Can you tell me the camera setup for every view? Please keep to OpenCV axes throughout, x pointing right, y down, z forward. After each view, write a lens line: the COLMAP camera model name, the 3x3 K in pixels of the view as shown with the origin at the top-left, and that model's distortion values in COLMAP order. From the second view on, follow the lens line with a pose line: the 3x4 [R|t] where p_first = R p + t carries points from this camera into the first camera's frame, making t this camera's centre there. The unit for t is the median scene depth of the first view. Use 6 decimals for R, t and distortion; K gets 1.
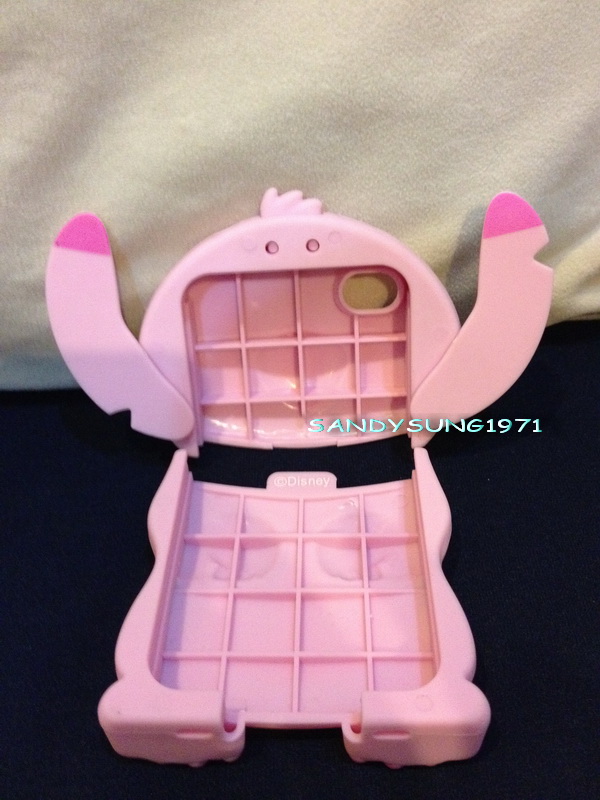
lens RADIAL K [[846.8, 0, 300.0], [0, 846.8, 400.0], [0, 0, 1]] dist [0.149247, -0.615588]
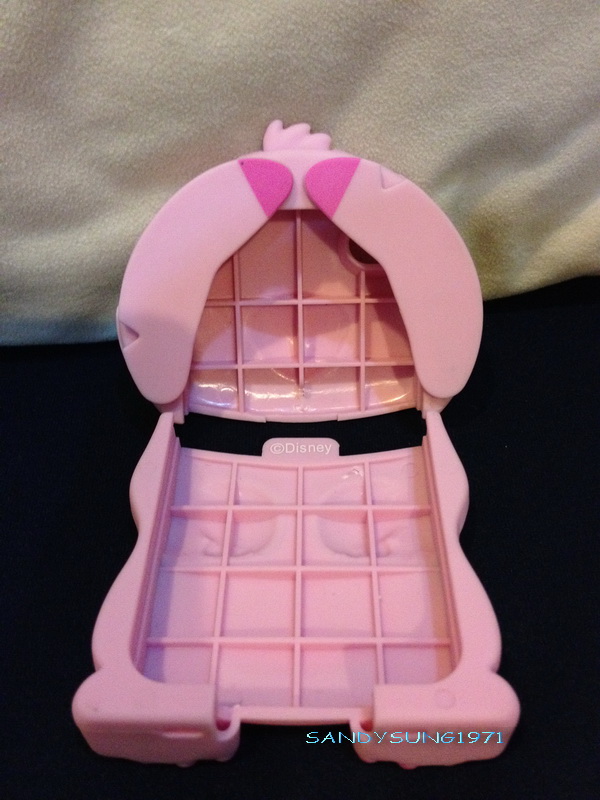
lens RADIAL K [[846.8, 0, 300.0], [0, 846.8, 400.0], [0, 0, 1]] dist [0.149247, -0.615588]
pose [[0.999864, 0.003024, 0.016217, -0.015568], [-0.003567, 0.999430, 0.033566, 0.016375], [-0.016107, -0.033619, 0.999305, 0.112622]]
